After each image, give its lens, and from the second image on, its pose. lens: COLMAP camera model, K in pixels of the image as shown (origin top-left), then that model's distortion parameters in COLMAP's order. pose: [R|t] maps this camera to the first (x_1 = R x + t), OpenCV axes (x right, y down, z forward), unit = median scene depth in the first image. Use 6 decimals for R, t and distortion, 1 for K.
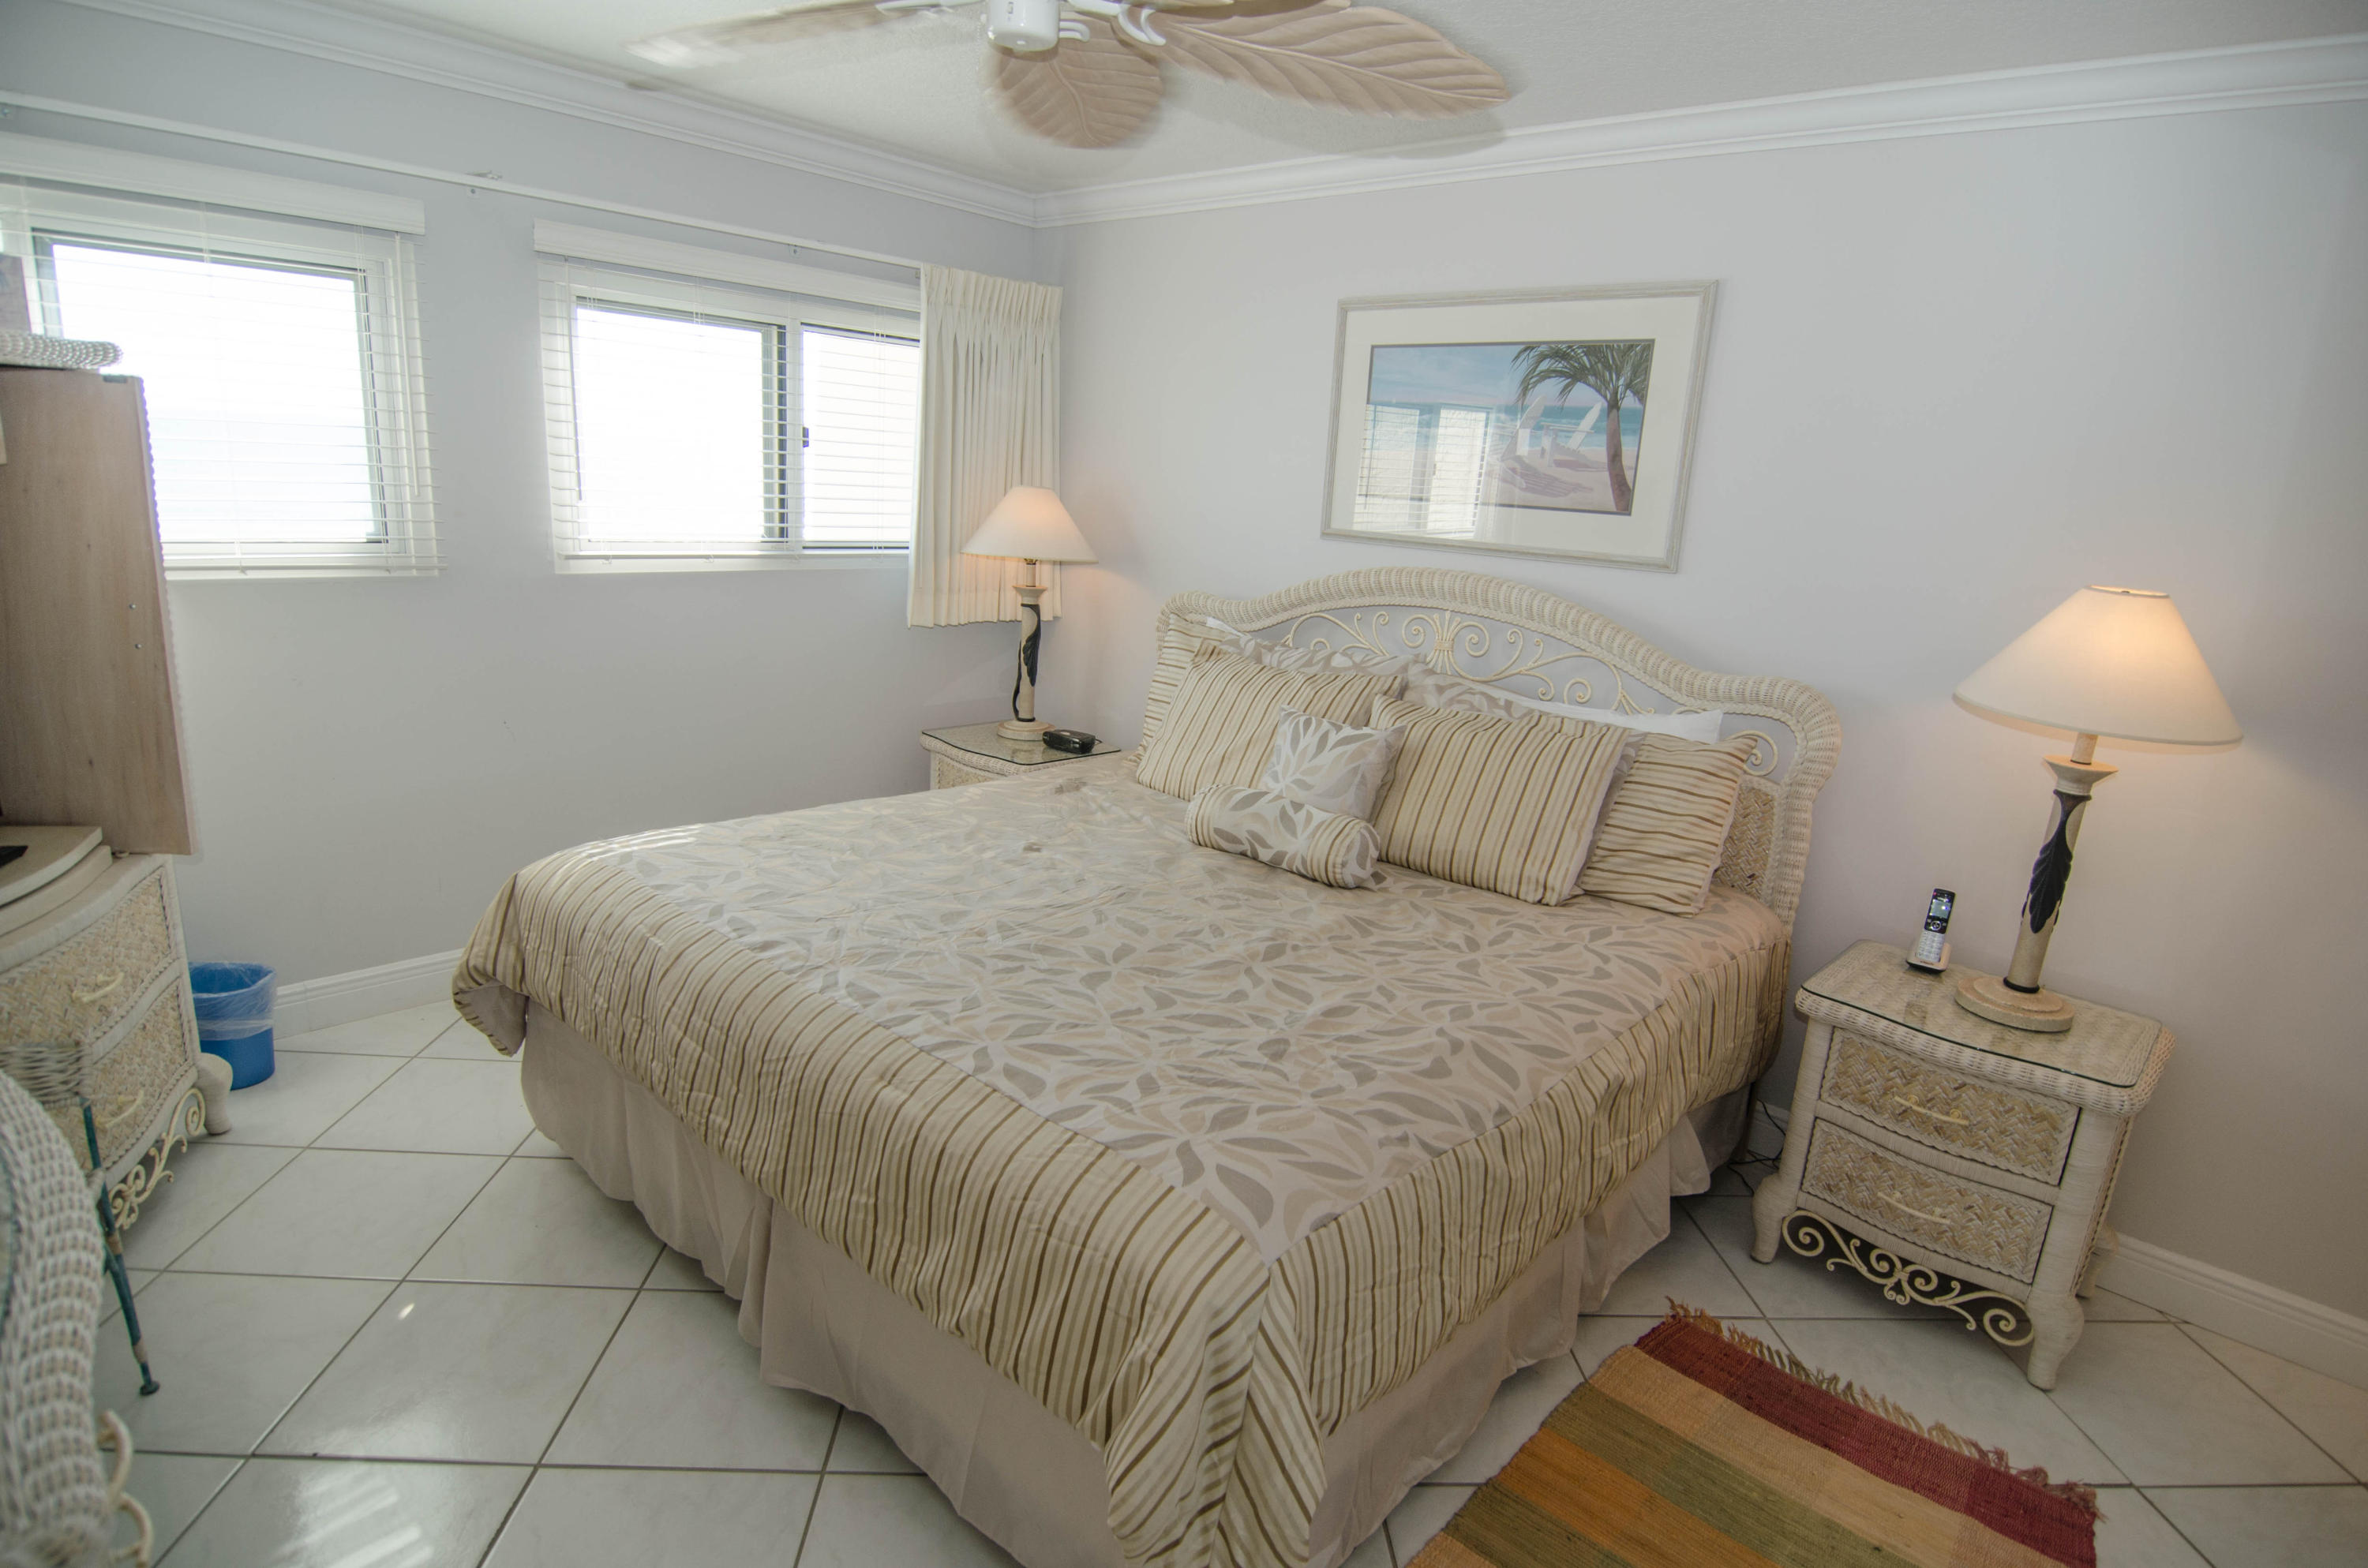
lens RADIAL K [[1268.8, 0, 1192.1], [0, 1268.8, 795.8], [0, 0, 1]] dist [-0.007632, -0.010323]
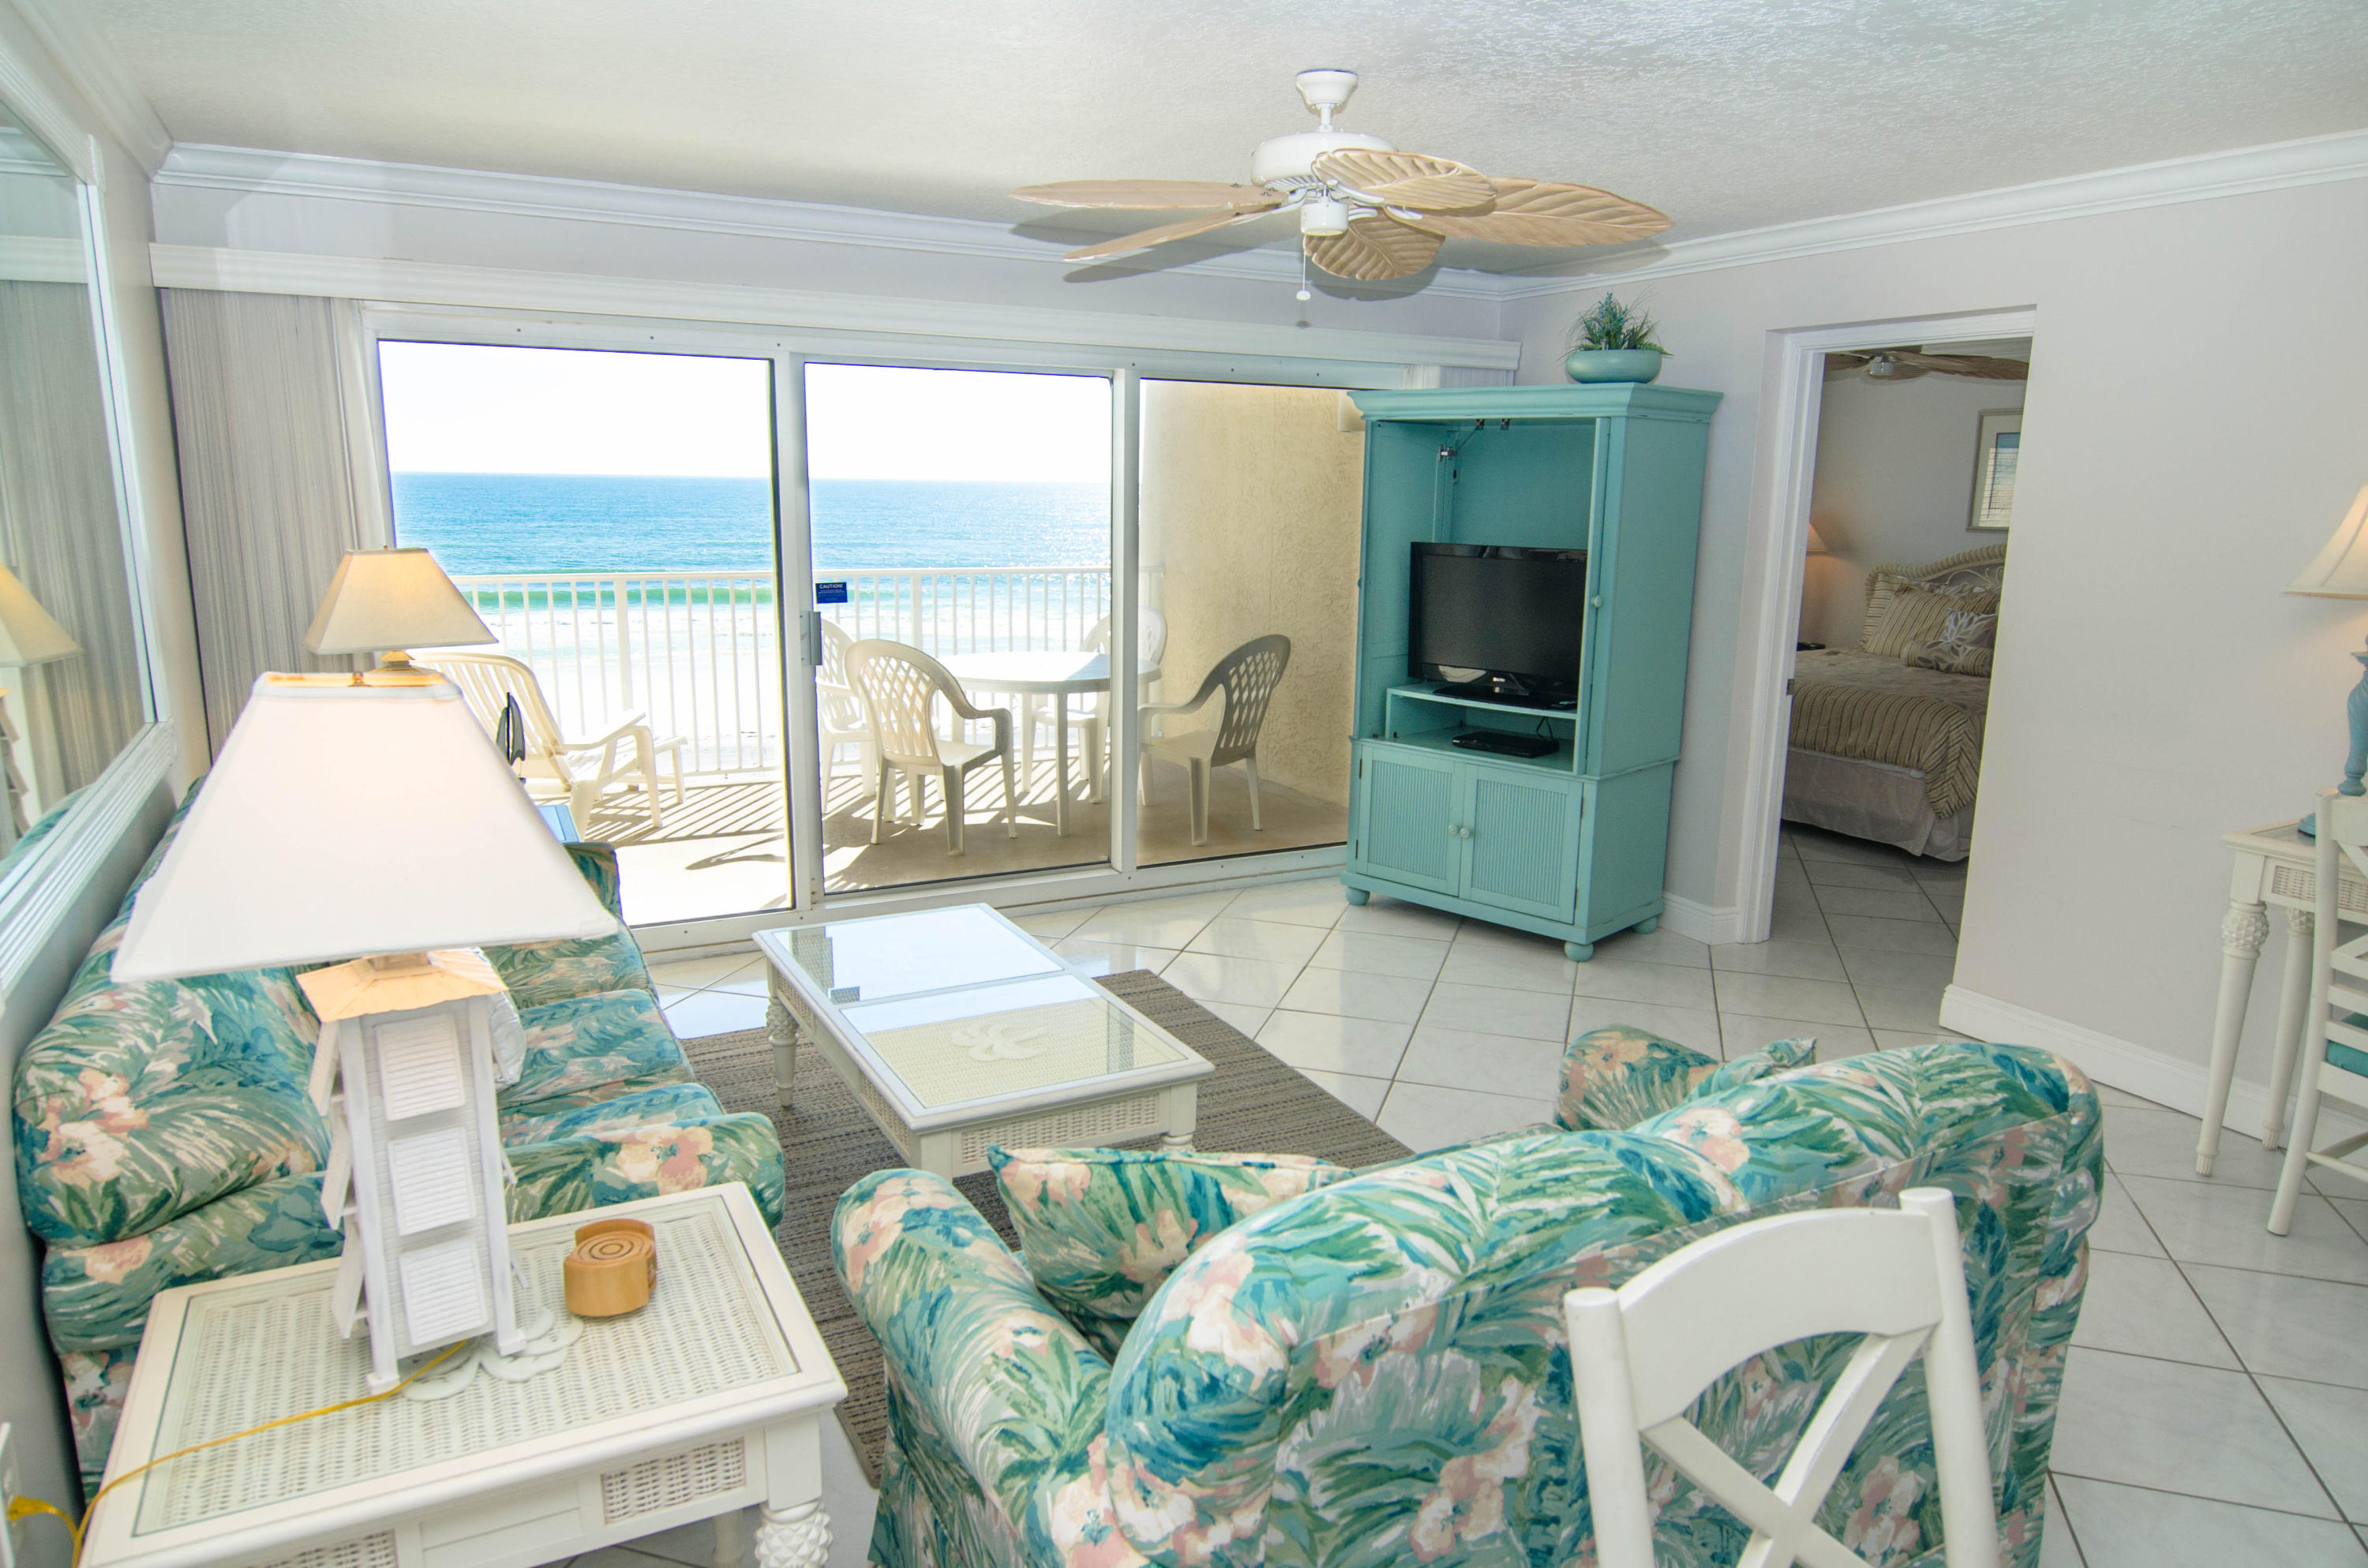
lens RADIAL K [[1487.7, 0, 1184.0], [0, 1487.7, 784.0], [0, 0, 1]] dist [-0.003131, -0.000737]
pose [[0.939270, 0.019944, -0.342598, -0.346786], [-0.041554, 0.997574, -0.055852, 0.528194], [0.340653, 0.066696, 0.937820, -2.225542]]
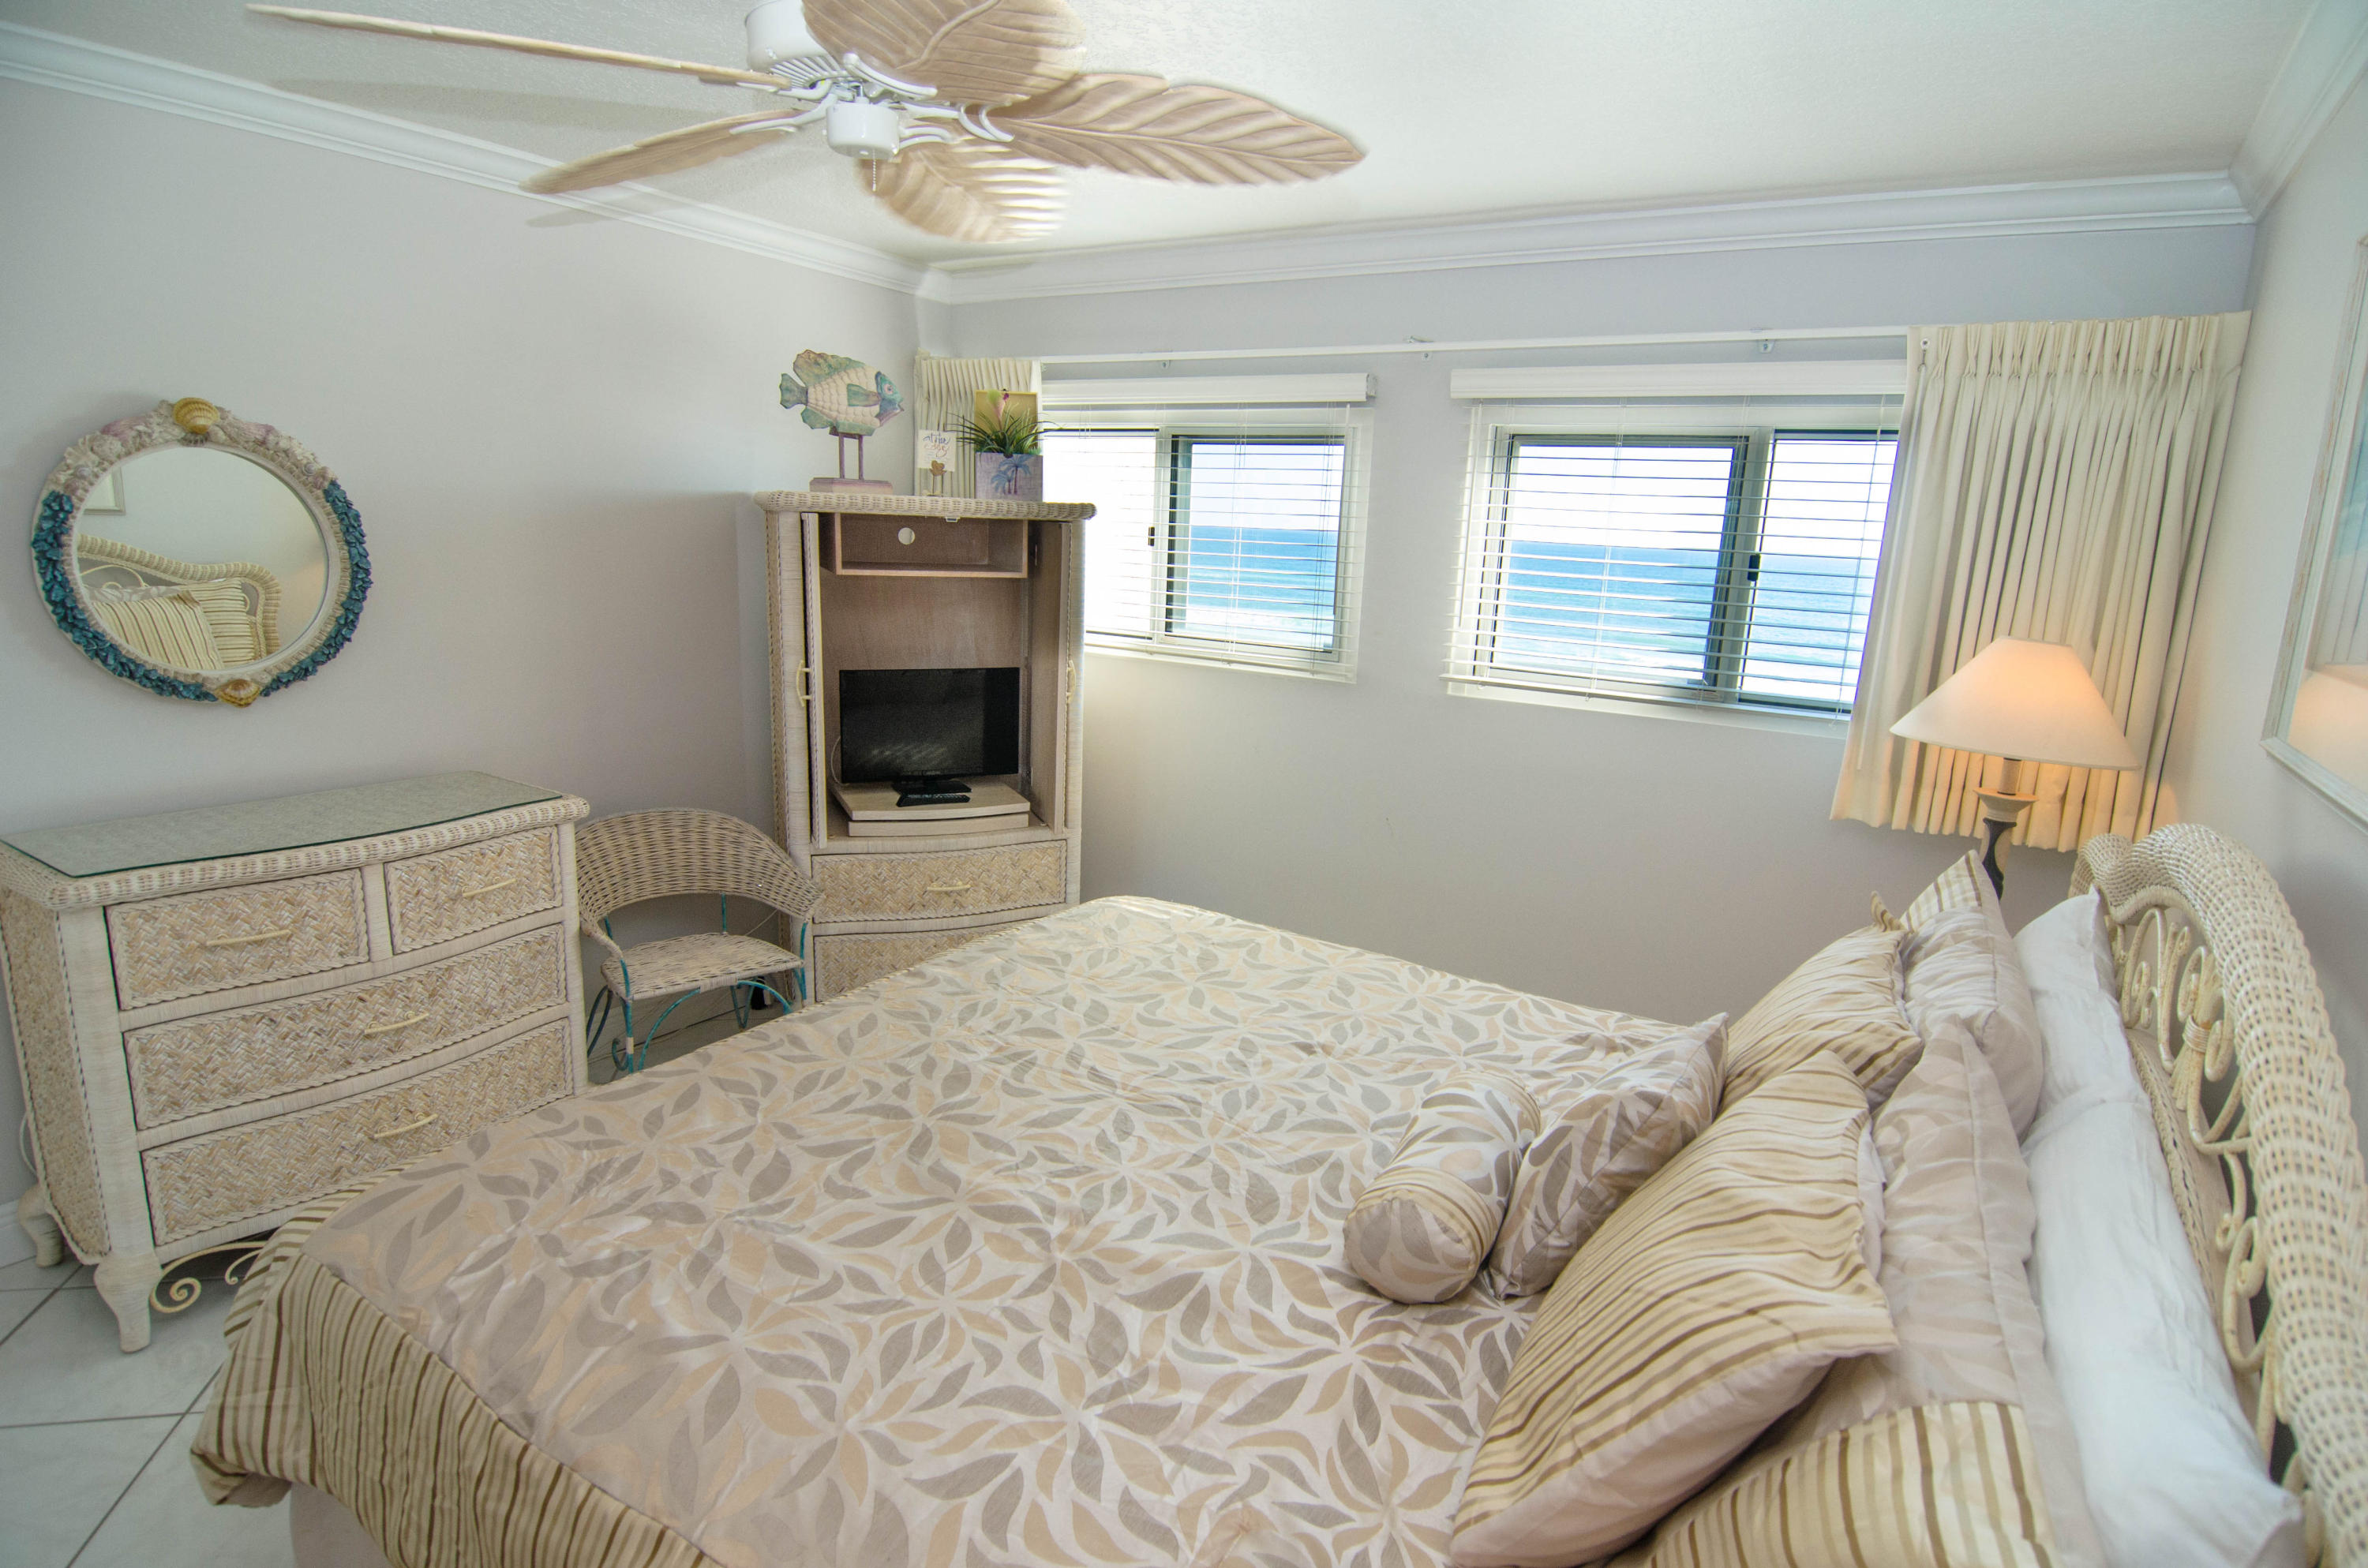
lens RADIAL K [[1268.8, 0, 1192.1], [0, 1268.8, 795.8], [0, 0, 1]] dist [-0.007632, -0.010323]
pose [[0.171518, 0.149768, -0.973730, 0.698705], [-0.280409, 0.954918, 0.097482, -0.190585], [0.944432, 0.256323, 0.205782, 0.828167]]
